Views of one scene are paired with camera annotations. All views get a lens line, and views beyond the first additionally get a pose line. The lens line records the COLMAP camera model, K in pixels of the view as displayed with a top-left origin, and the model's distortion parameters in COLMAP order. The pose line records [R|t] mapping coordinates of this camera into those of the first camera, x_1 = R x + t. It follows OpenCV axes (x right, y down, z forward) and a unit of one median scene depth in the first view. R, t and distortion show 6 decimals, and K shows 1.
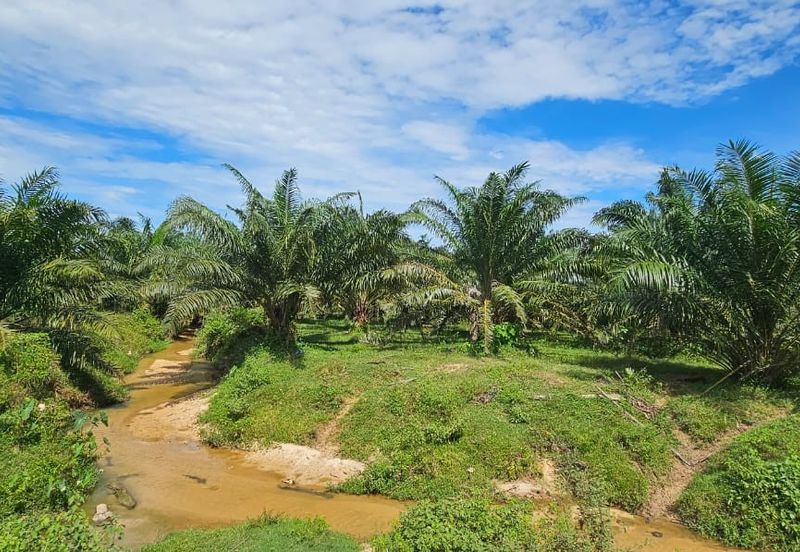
lens RADIAL K [[460.1, 0, 397.6], [0, 460.1, 267.9], [0, 0, 1]] dist [-0.019035, 0.003056]
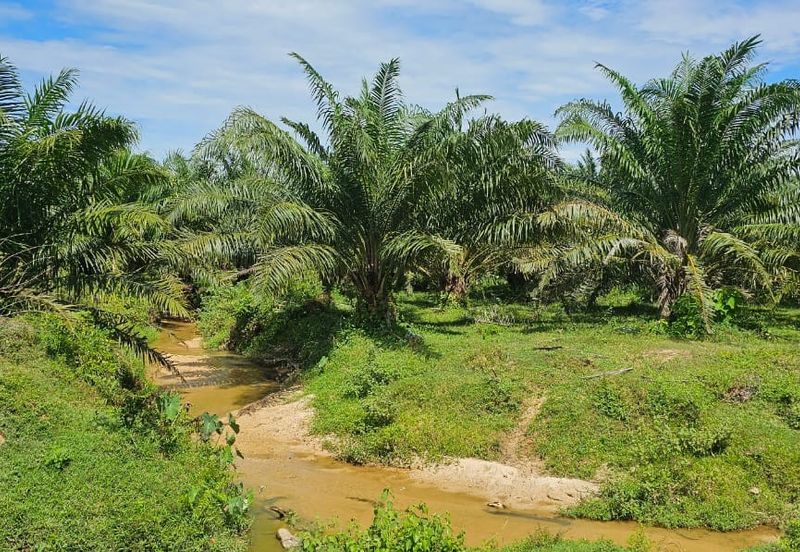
lens RADIAL K [[769.2, 0, 363.6], [0, 769.2, 260.8], [0, 0, 1]] dist [0.039260, 0.000000]
pose [[0.998780, -0.015841, -0.046772, -0.233560], [0.018870, 0.997705, 0.065034, -0.002421], [0.045635, -0.065838, 0.996786, -0.125976]]
